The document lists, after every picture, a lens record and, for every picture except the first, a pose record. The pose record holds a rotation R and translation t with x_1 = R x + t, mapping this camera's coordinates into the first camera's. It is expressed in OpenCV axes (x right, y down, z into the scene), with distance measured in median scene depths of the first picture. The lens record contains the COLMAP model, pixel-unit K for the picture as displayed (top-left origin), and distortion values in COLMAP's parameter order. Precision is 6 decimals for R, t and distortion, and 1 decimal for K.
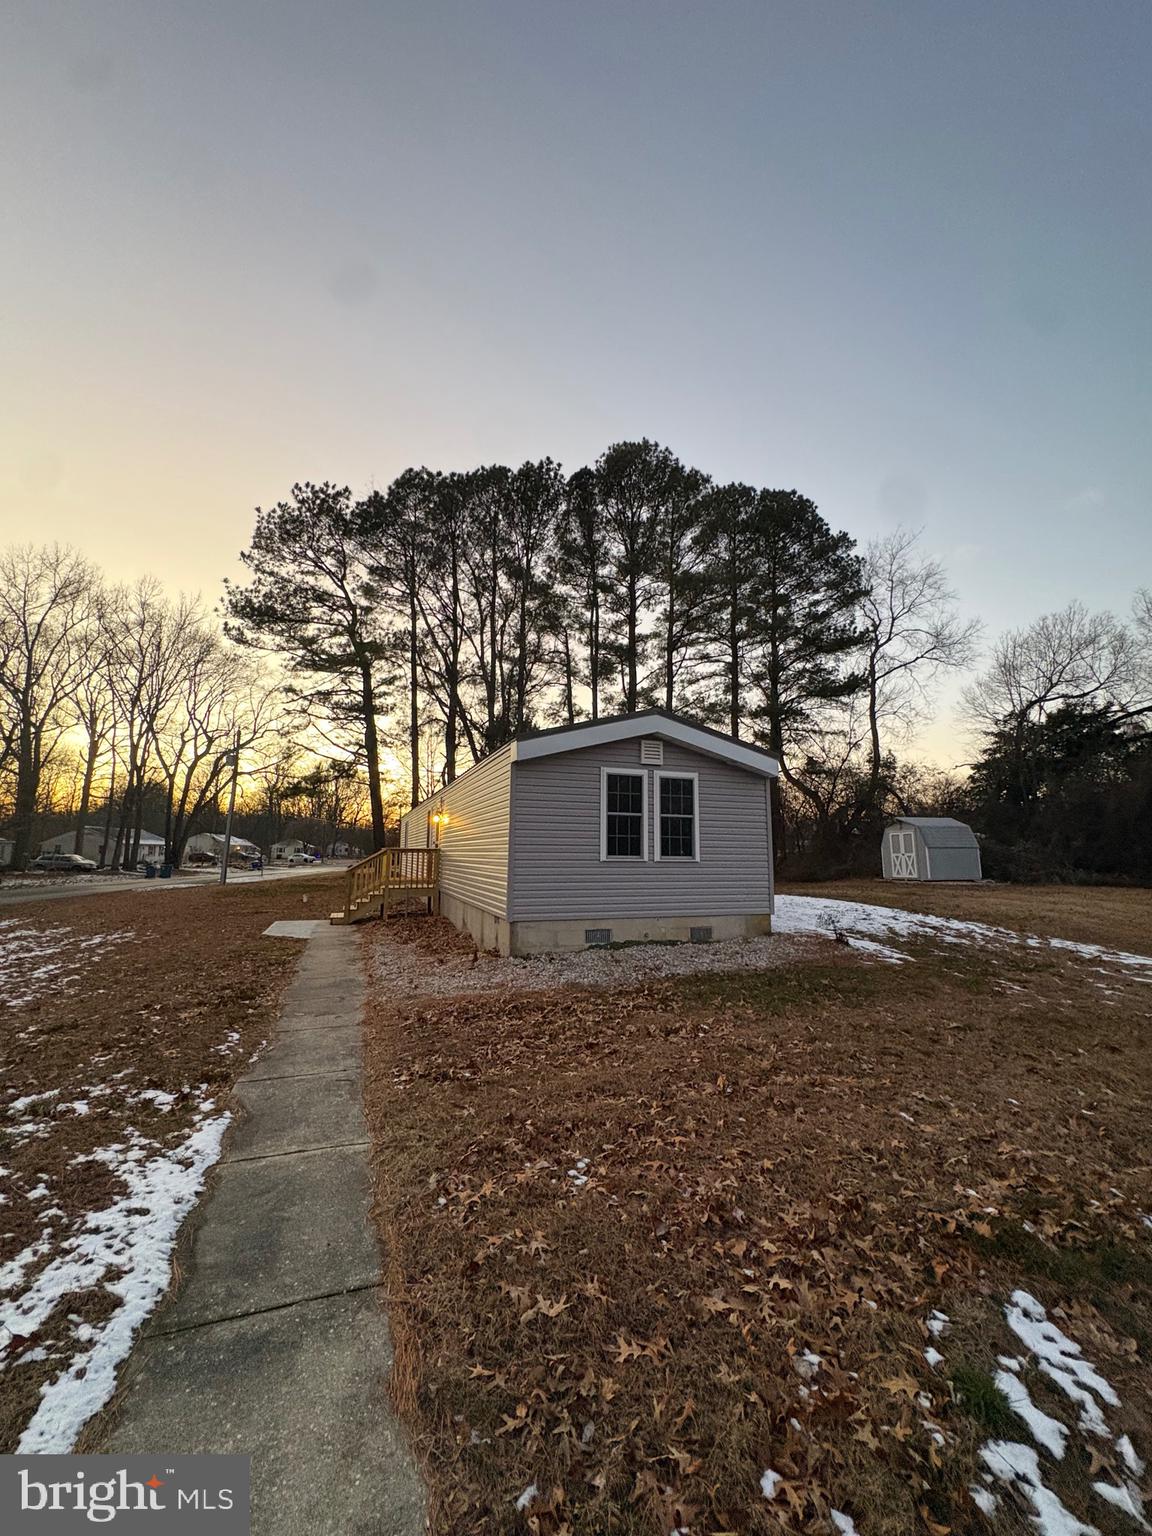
lens RADIAL K [[617.8, 0, 580.0], [0, 617.8, 760.9], [0, 0, 1]] dist [-0.003751, 0.000335]
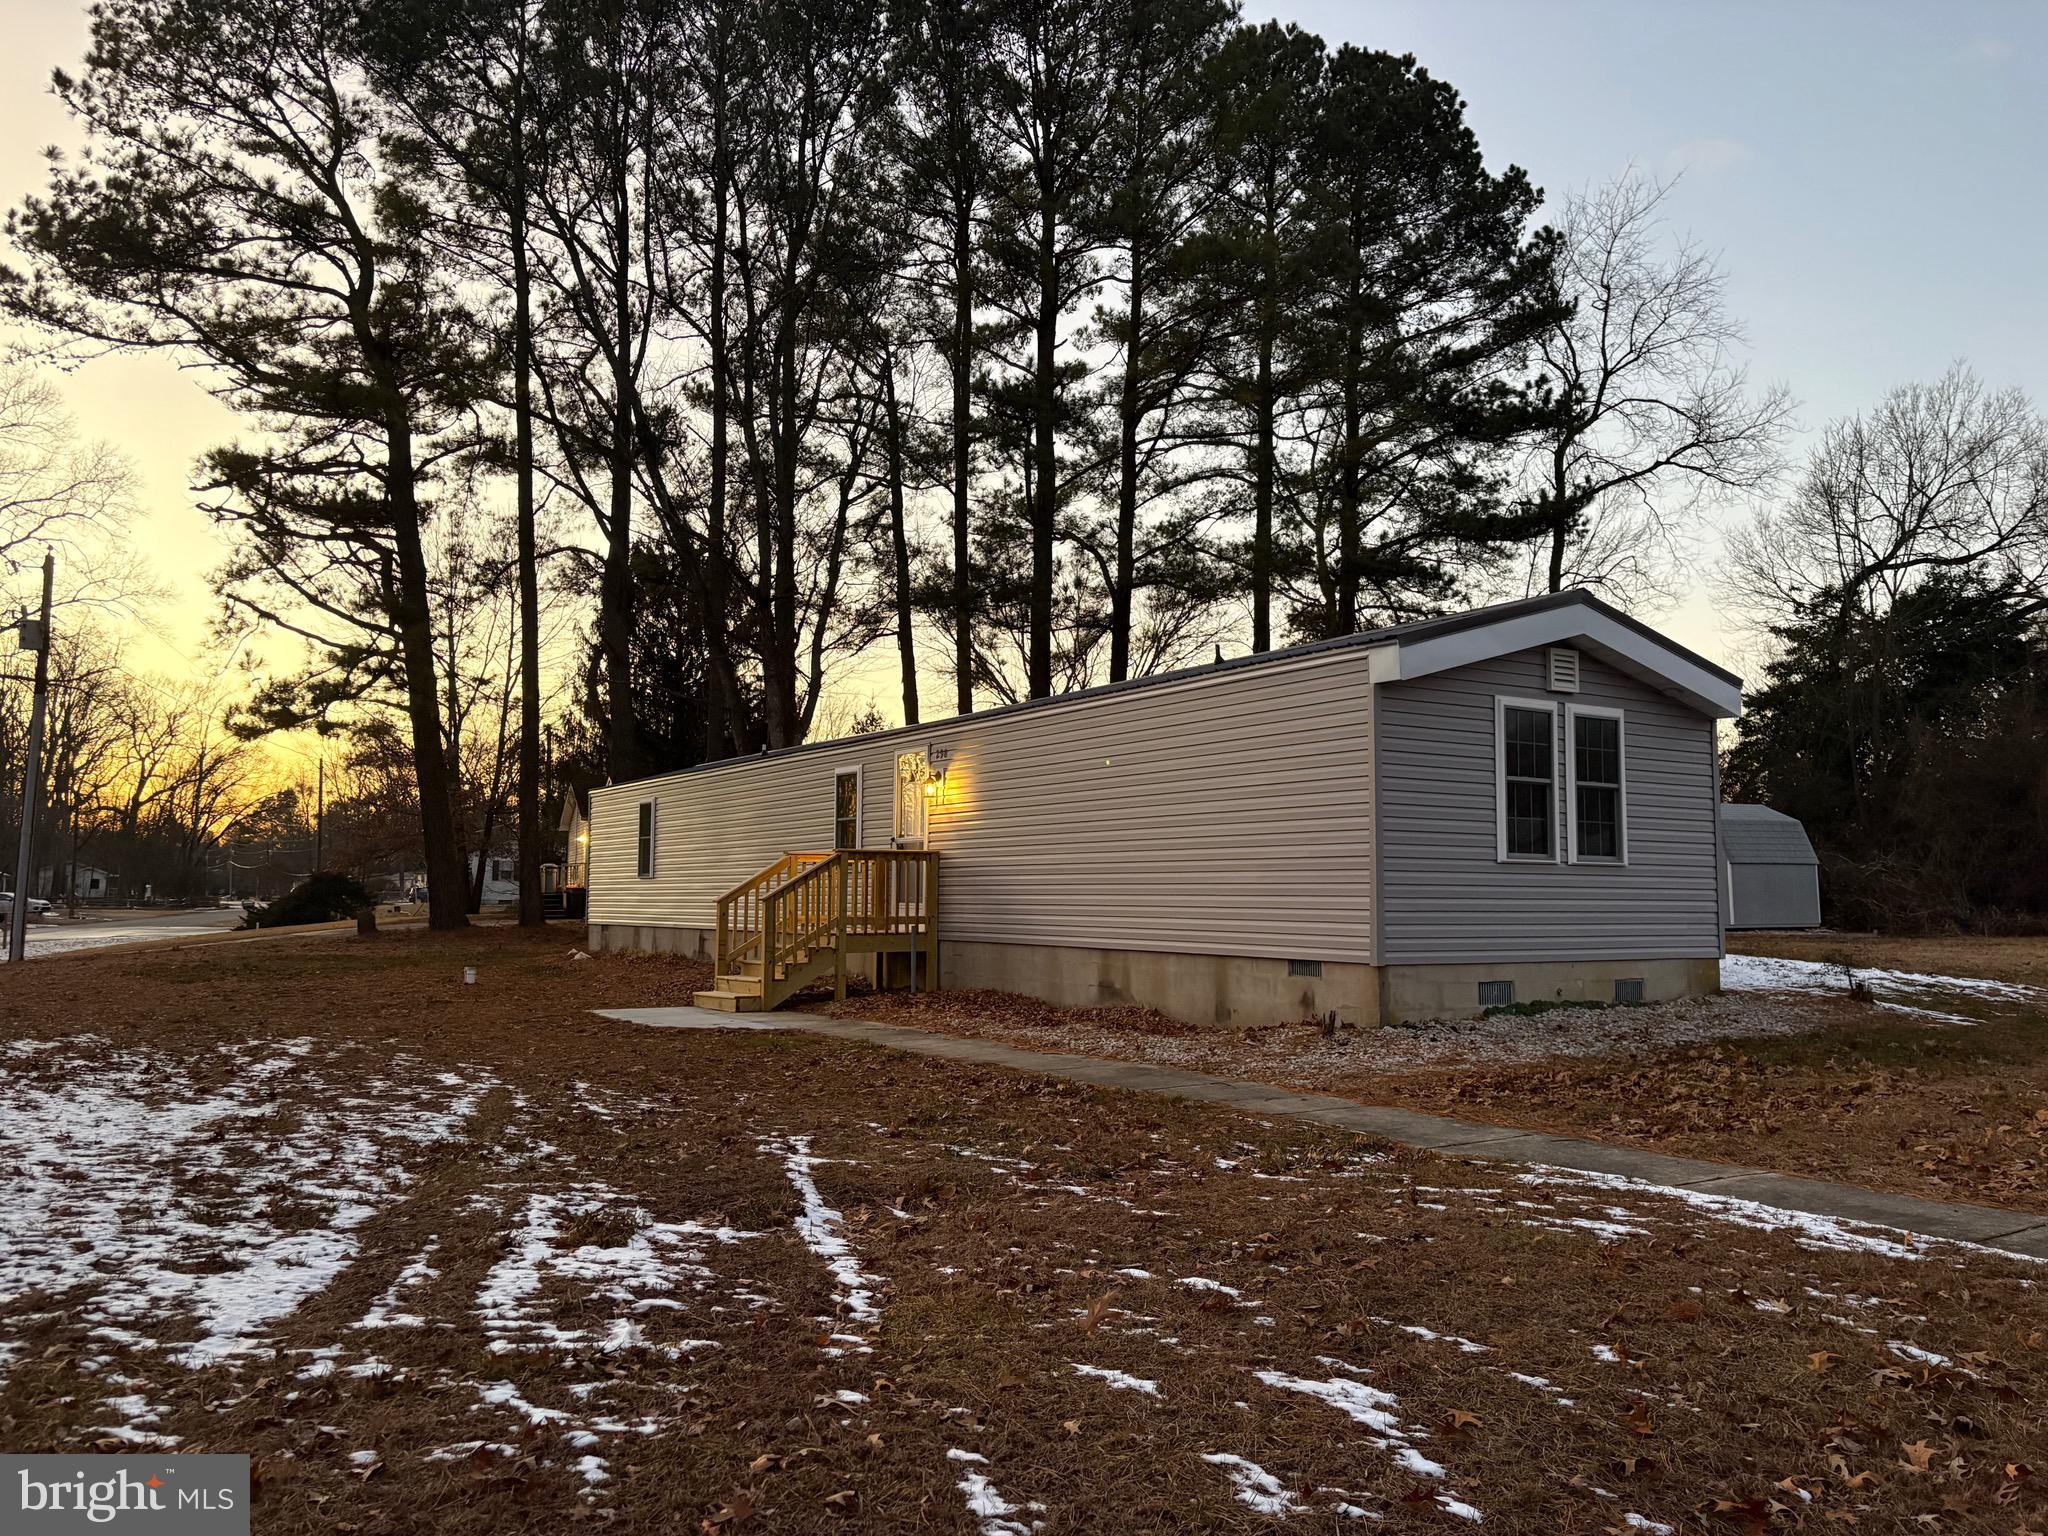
lens RADIAL K [[1556.3, 0, 1023.5], [0, 1556.3, 766.6], [0, 0, 1]] dist [0.034860, -0.013172]
pose [[0.977508, 0.016247, 0.210271, -0.168678], [-0.030640, 0.997390, 0.065375, -0.001343], [-0.208660, -0.070348, 0.975455, -0.072379]]
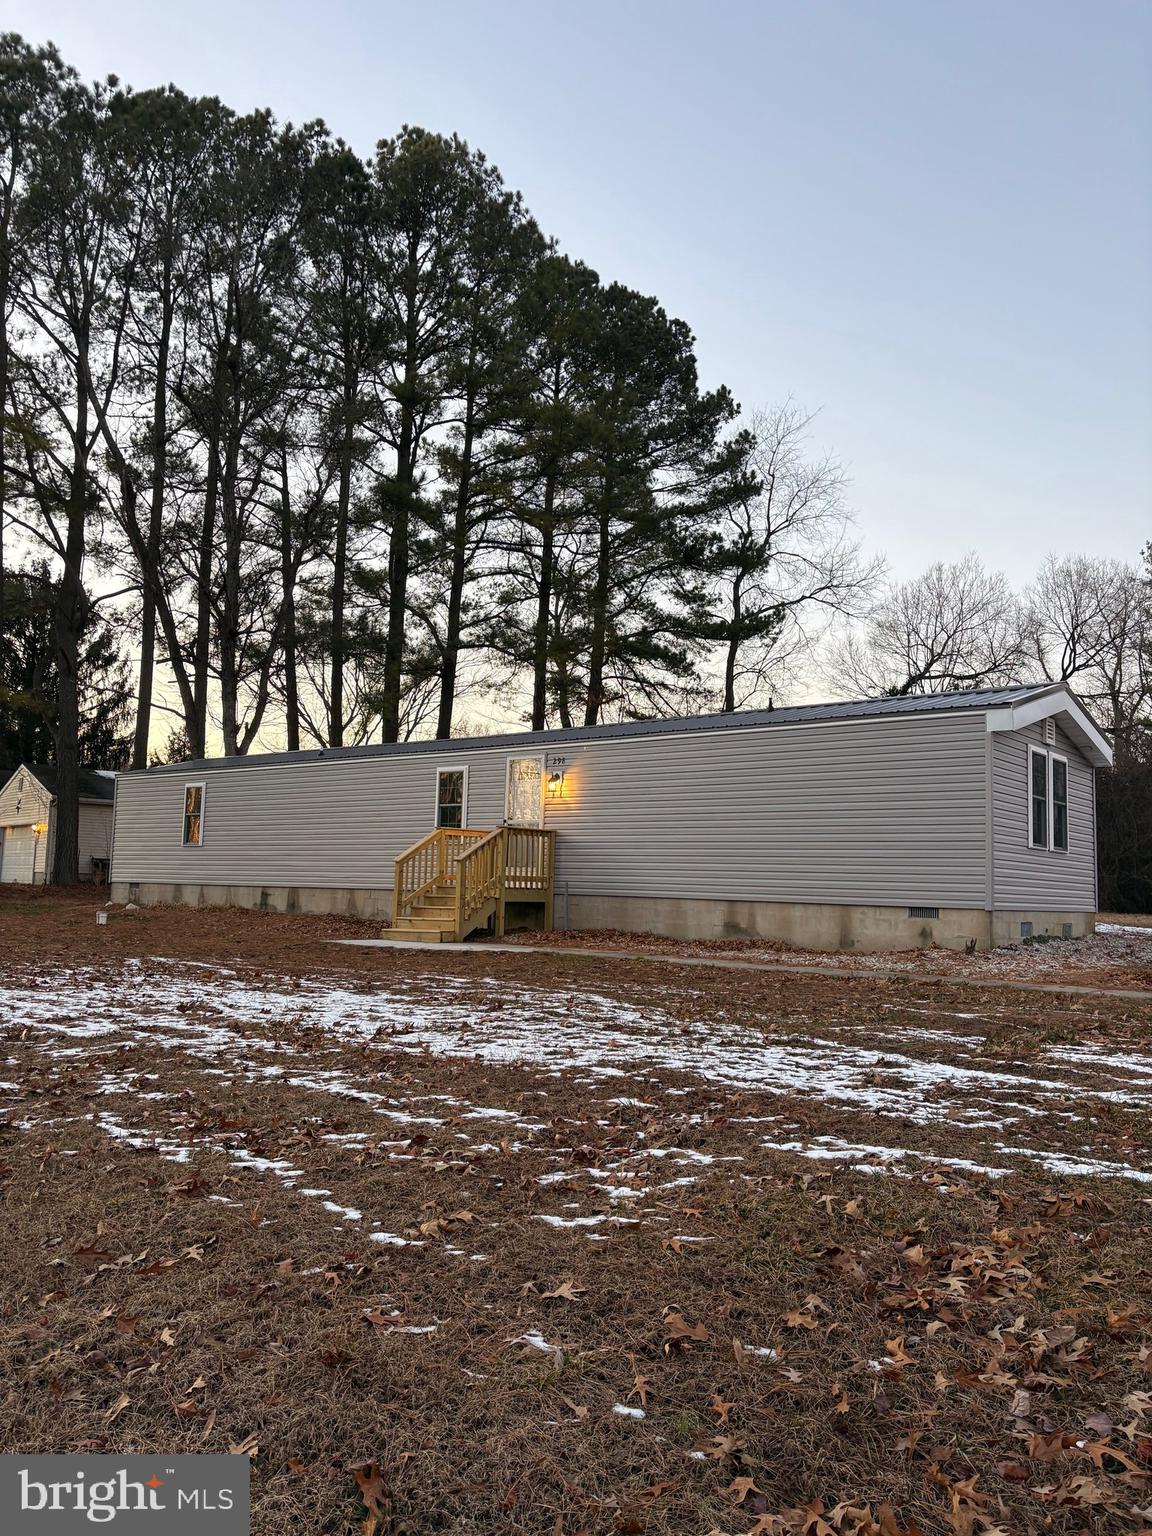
lens RADIAL K [[1167.2, 0, 560.9], [0, 1167.2, 773.4], [0, 0, 1]] dist [0.034860, -0.013172]
pose [[0.863587, 0.069766, 0.499349, -0.347444], [-0.099821, 0.994435, 0.033697, 0.015486], [-0.494219, -0.078946, 0.865745, -0.034627]]
